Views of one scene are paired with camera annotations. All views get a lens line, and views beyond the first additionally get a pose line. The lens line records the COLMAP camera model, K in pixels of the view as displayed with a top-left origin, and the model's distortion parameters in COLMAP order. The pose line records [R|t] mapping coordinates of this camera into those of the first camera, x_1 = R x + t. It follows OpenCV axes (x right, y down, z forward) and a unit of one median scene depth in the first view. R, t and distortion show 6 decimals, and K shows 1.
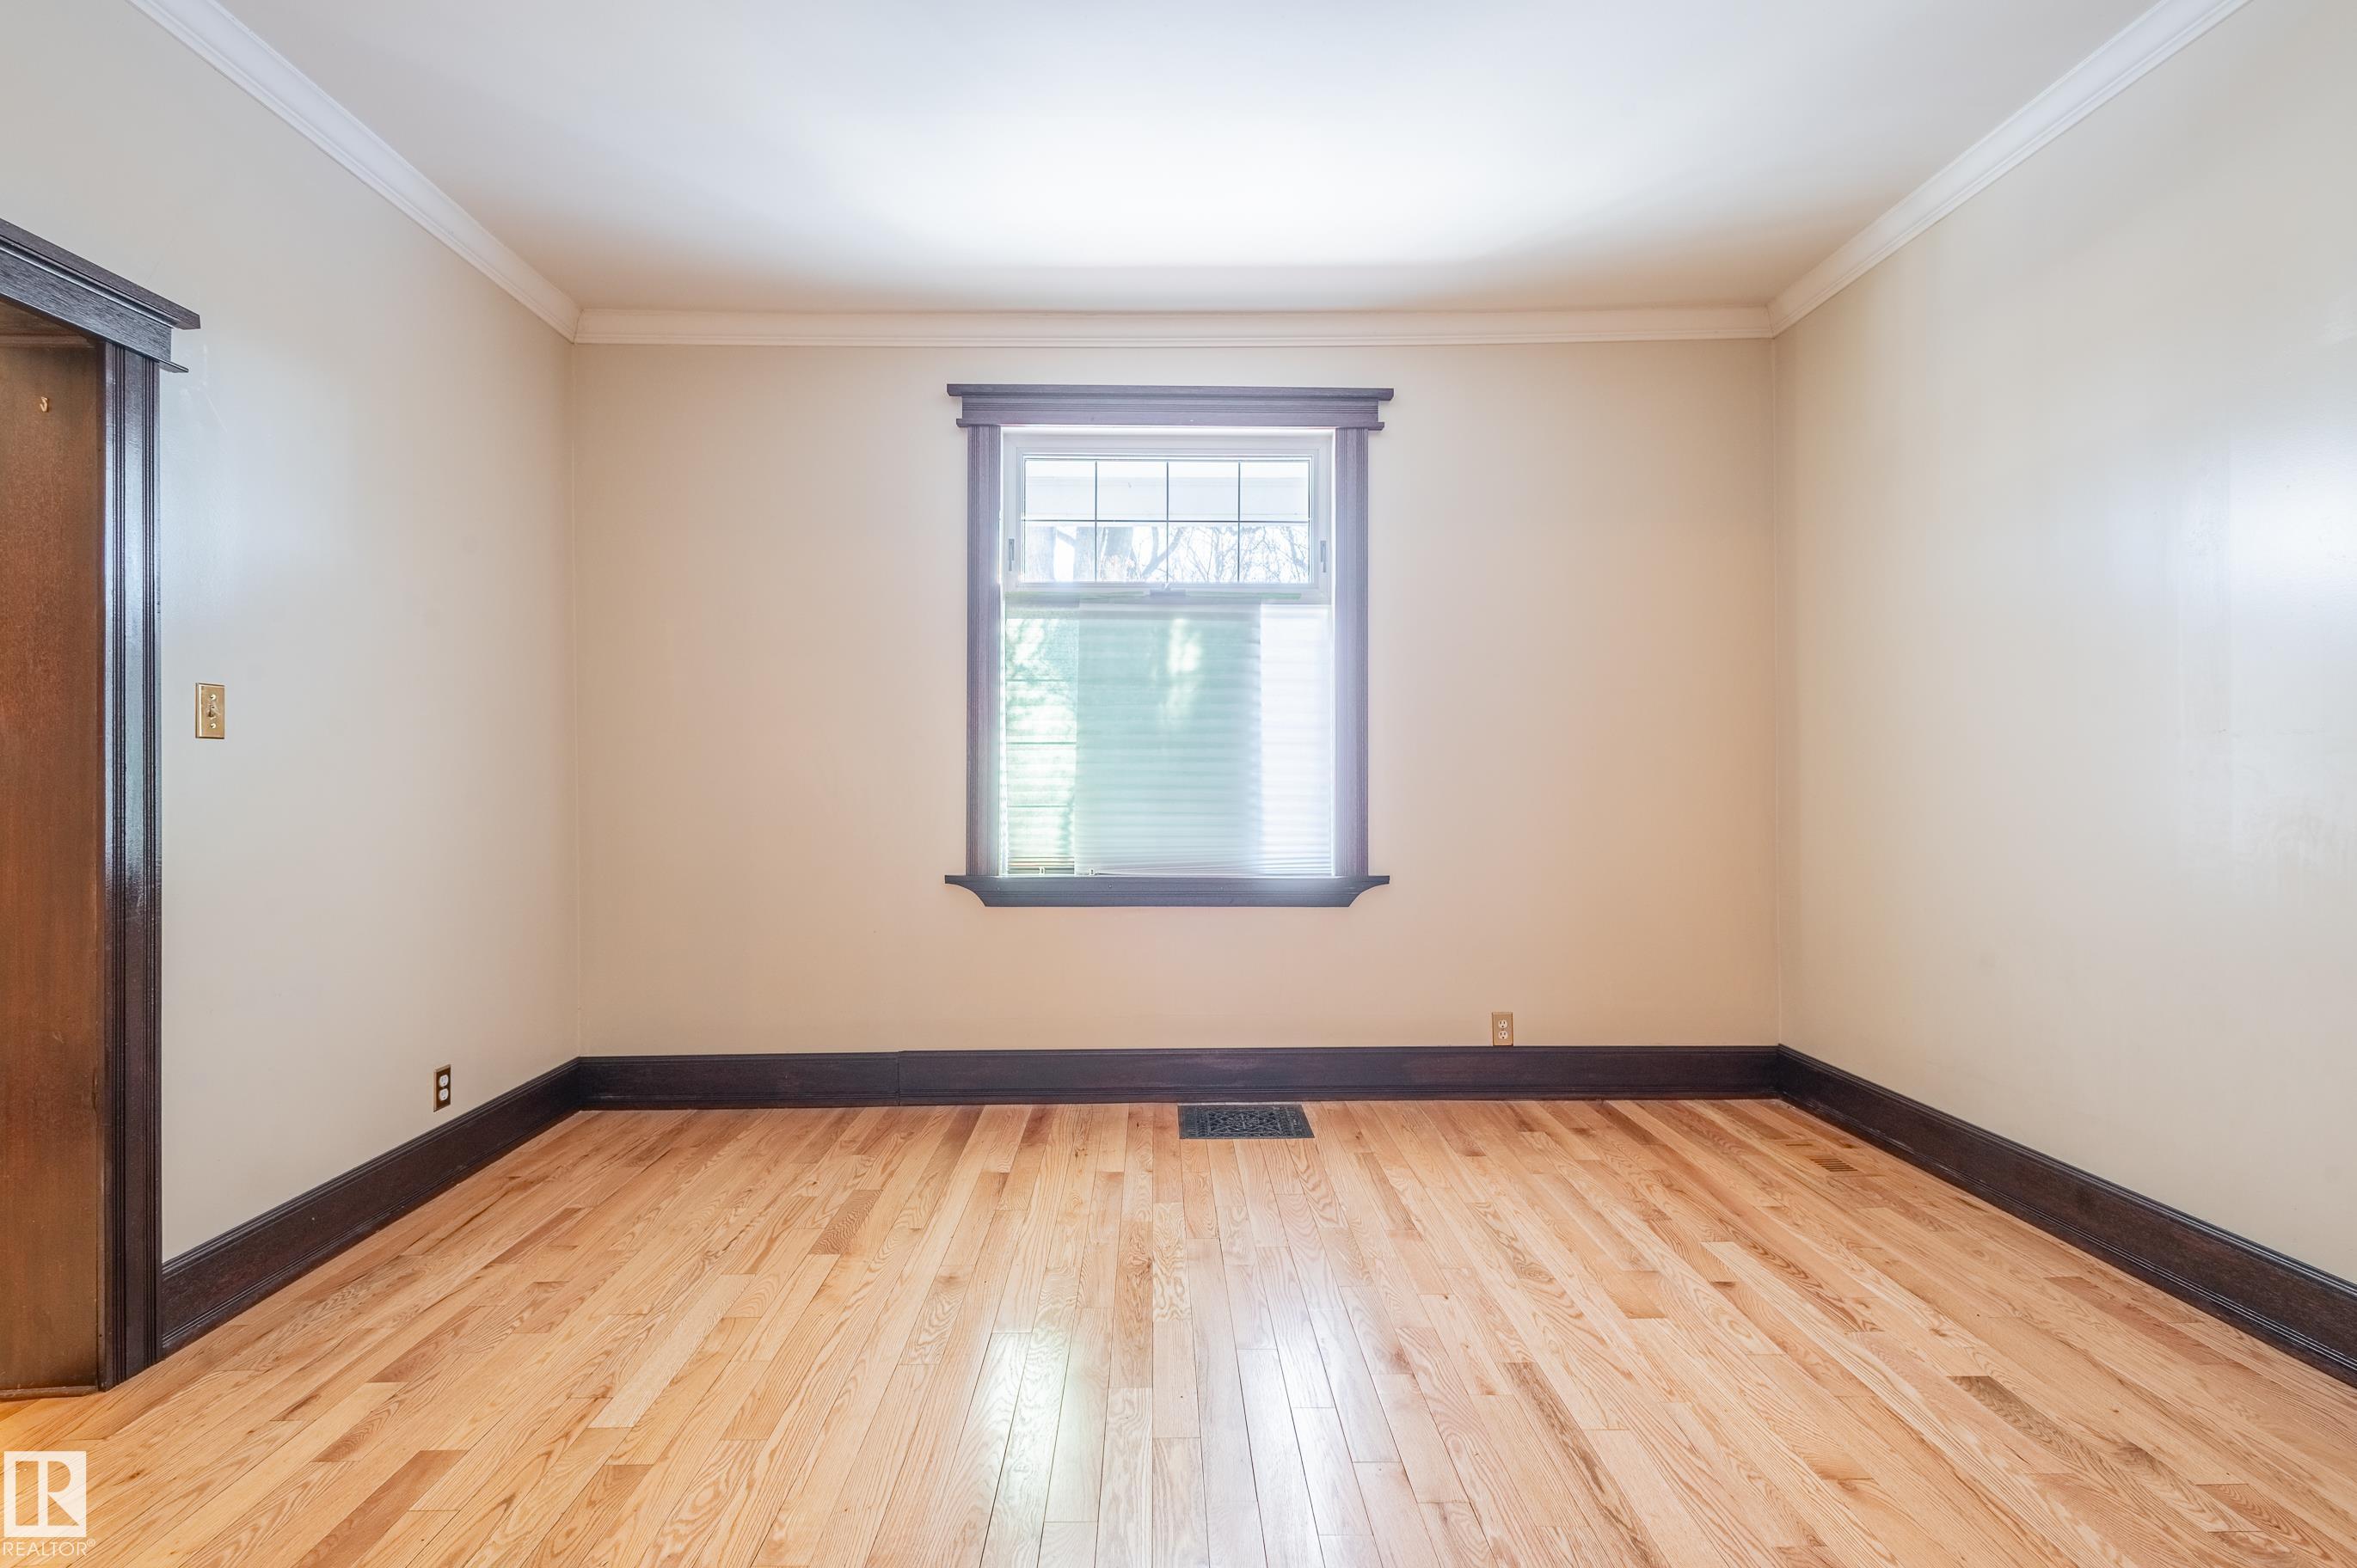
lens RADIAL K [[1103.6, 0, 1165.9], [0, 1103.6, 784.7], [0, 0, 1]] dist [-0.016502, 0.001273]
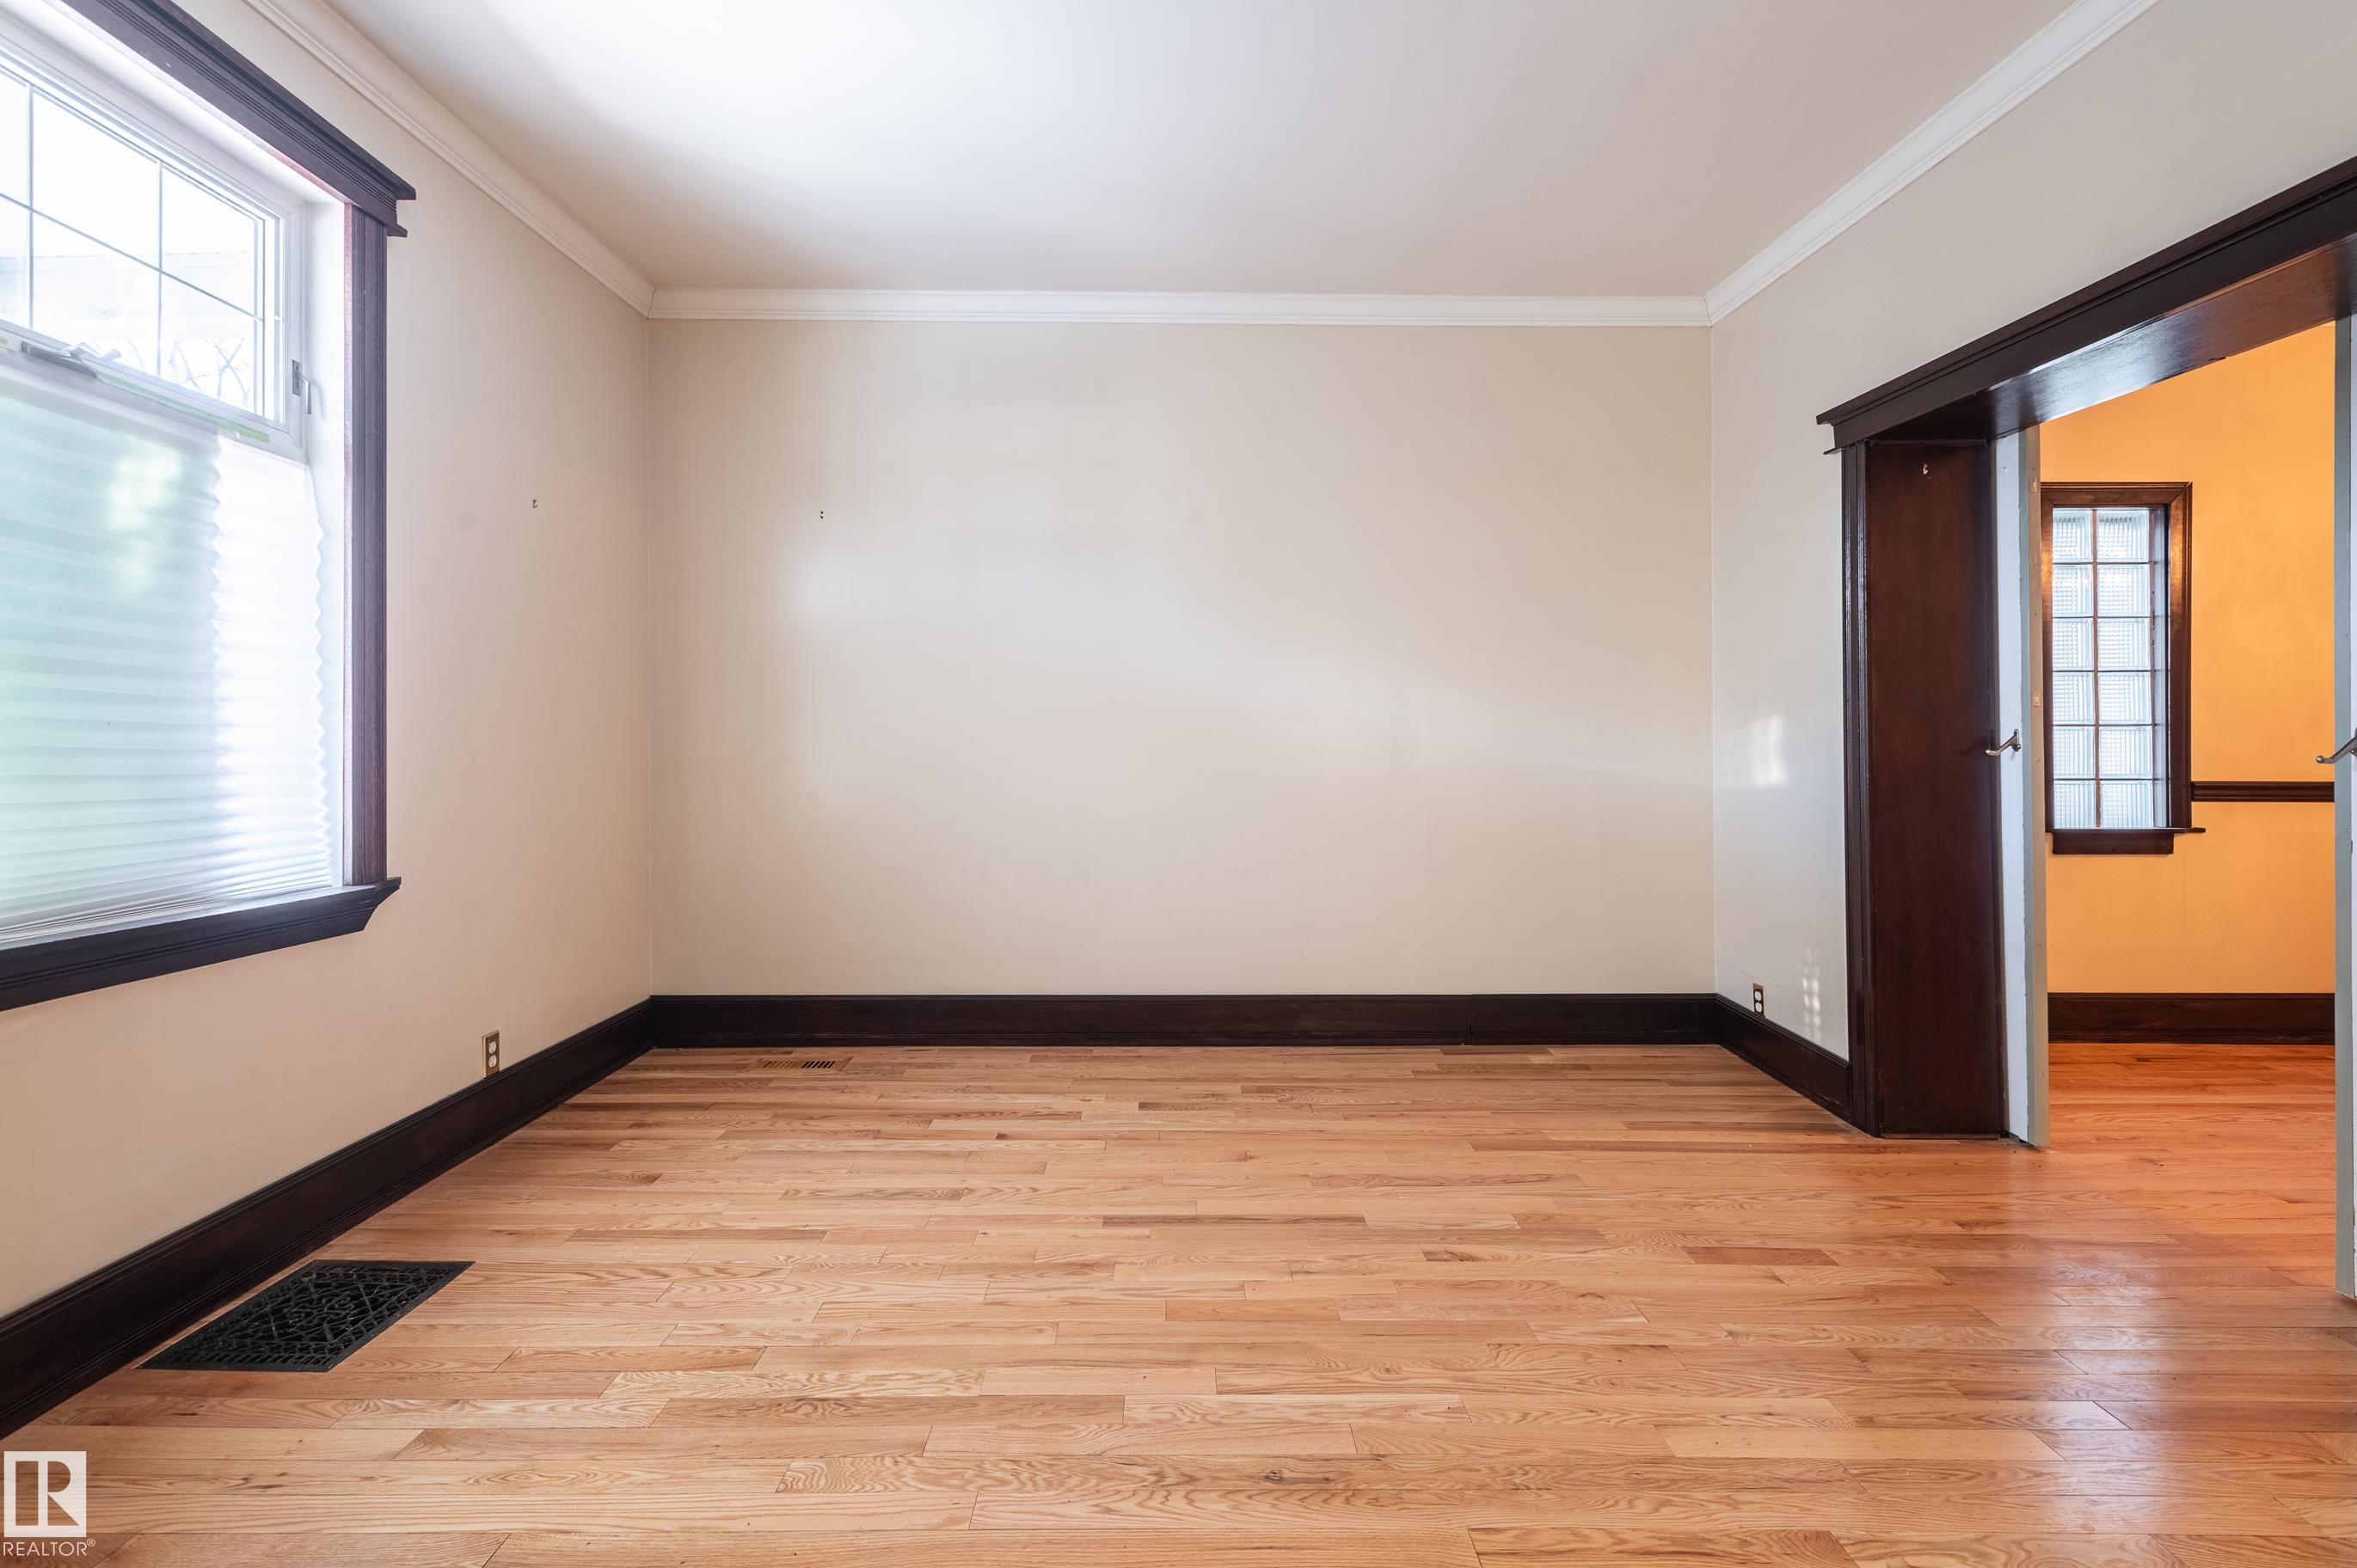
lens RADIAL K [[1103.6, 0, 1189.6], [0, 1103.6, 742.9], [0, 0, 1]] dist [-0.016502, 0.001273]
pose [[-0.013303, 0.004615, 0.999901, -0.681179], [-0.000204, 0.999989, -0.004619, 0.000471], [-0.999911, -0.000266, -0.013302, 0.690803]]
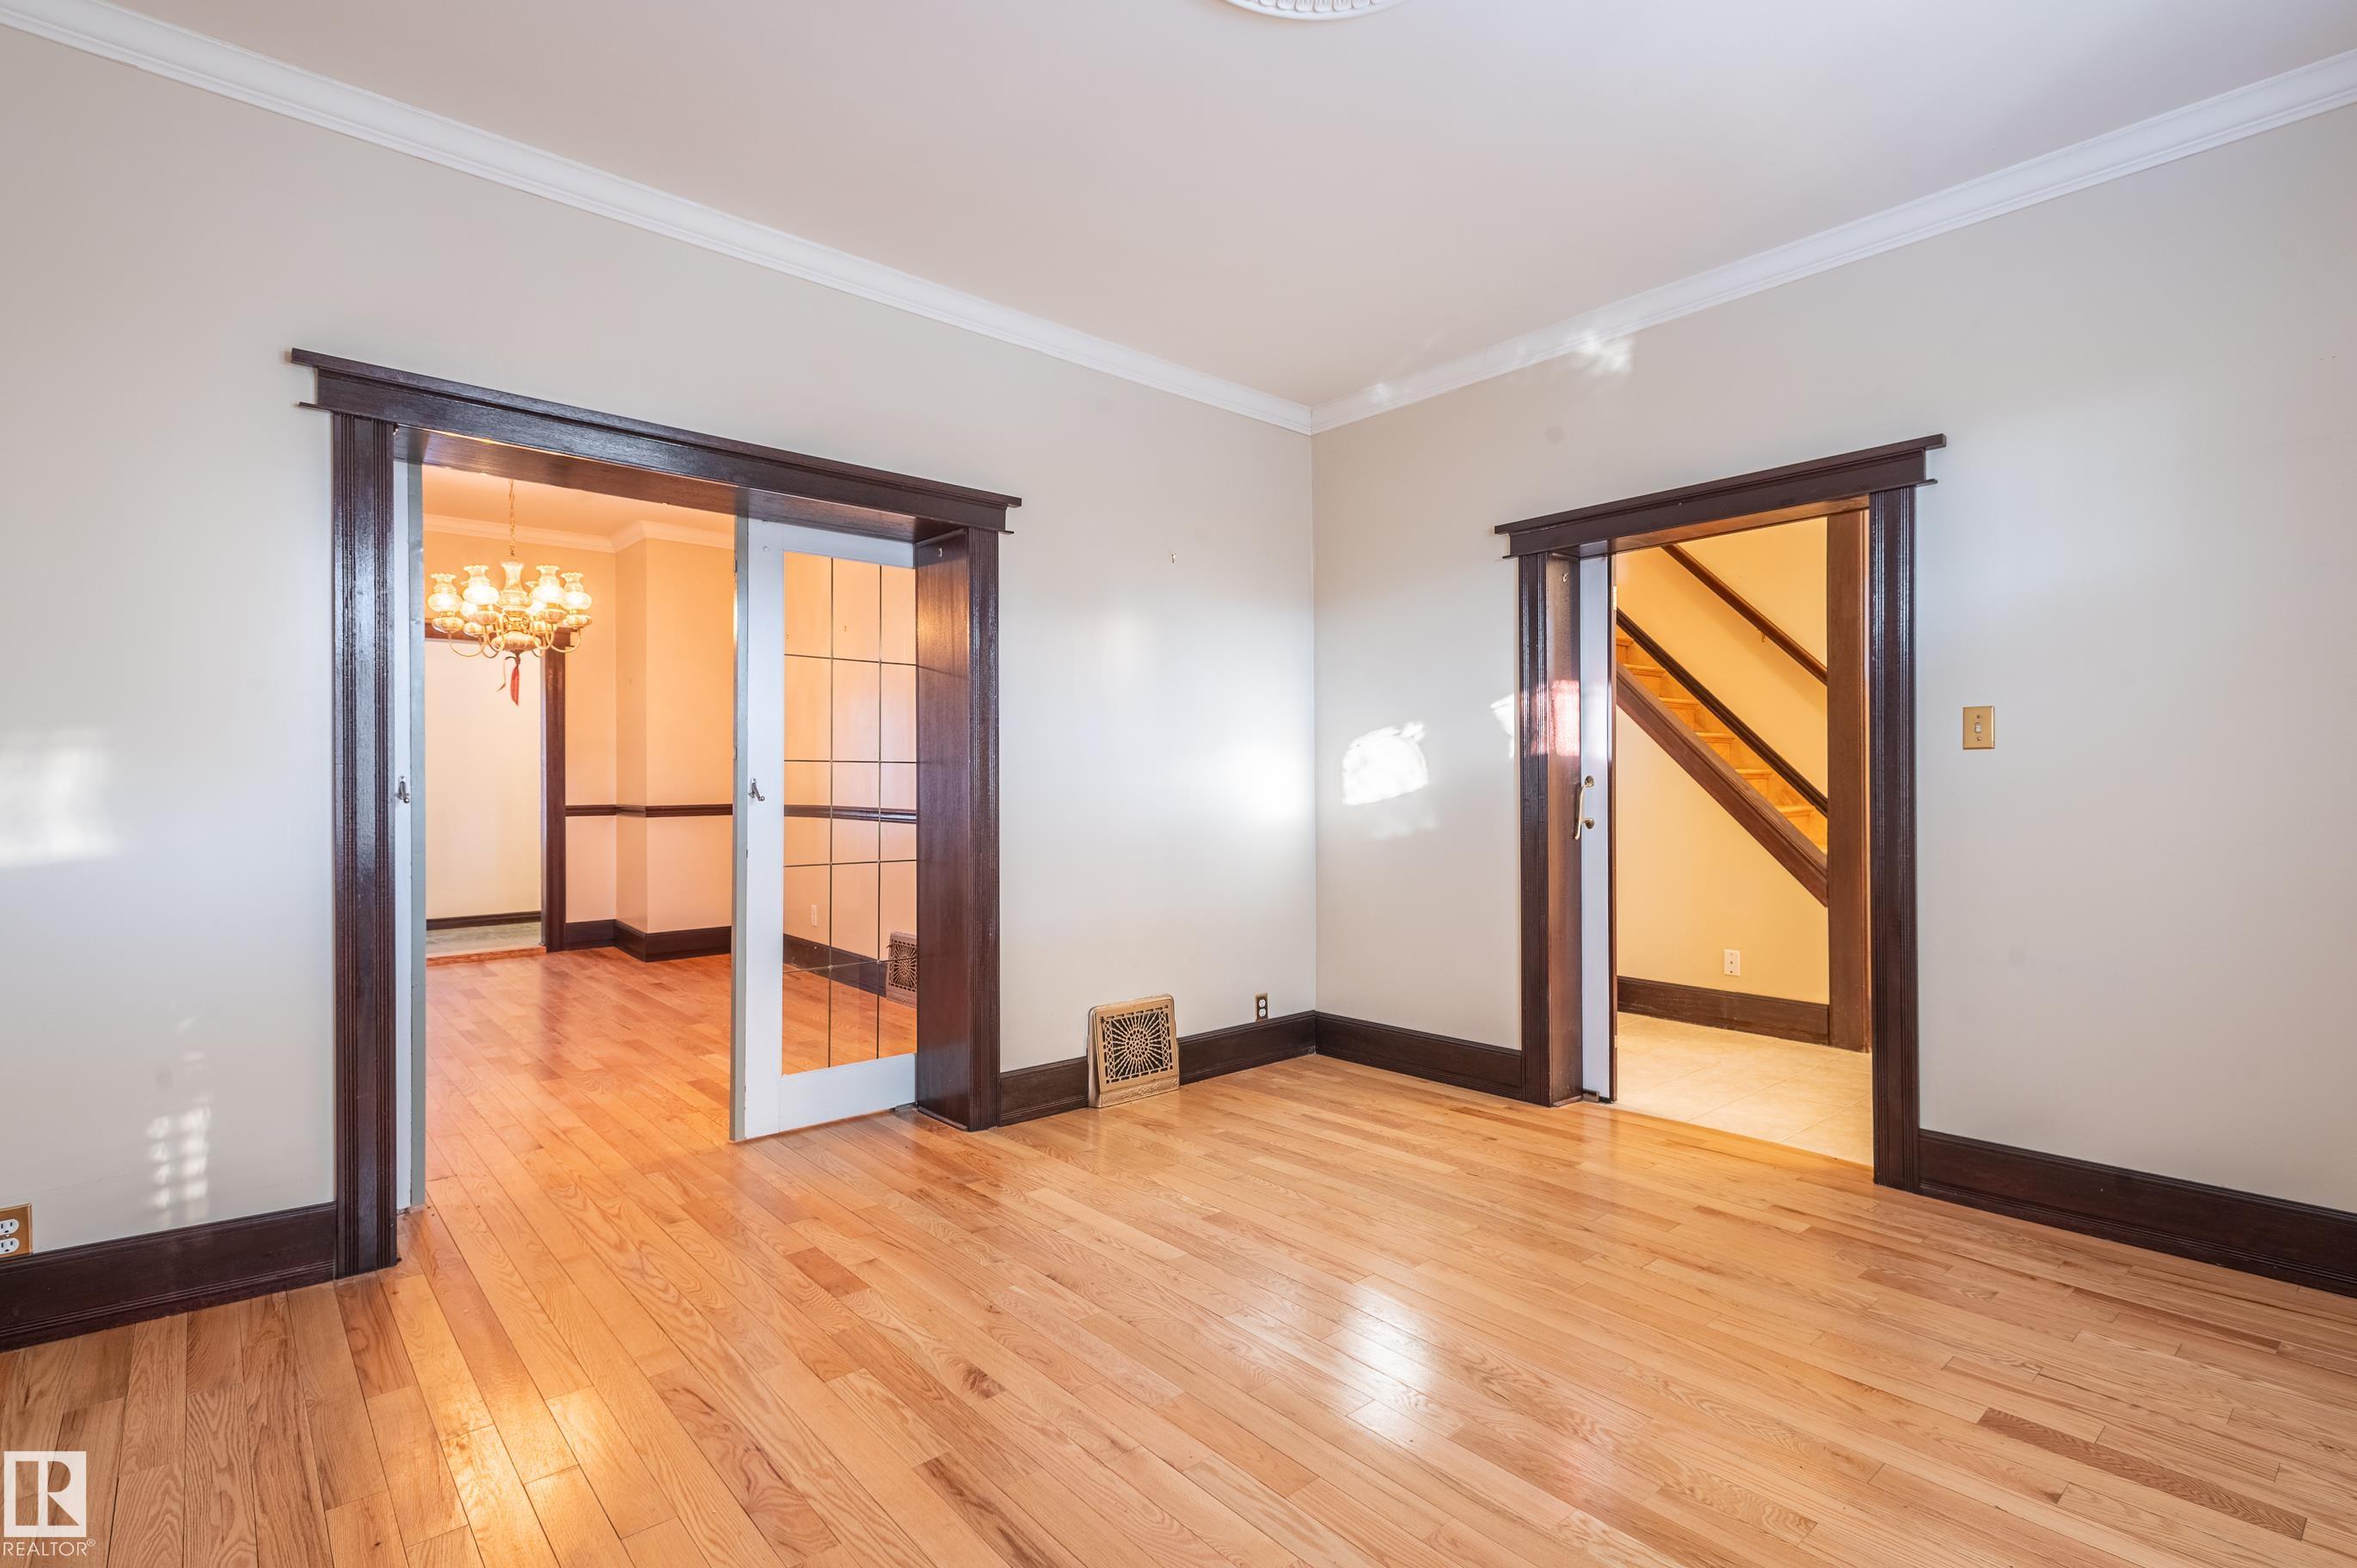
lens RADIAL K [[1103.6, 0, 1184.3], [0, 1103.6, 782.8], [0, 0, 1]] dist [-0.016502, 0.001273]
pose [[-0.765841, 0.009798, -0.642956, 0.548175], [0.005462, 0.999947, 0.008733, -0.016684], [0.643007, 0.003176, -0.765854, 1.135858]]
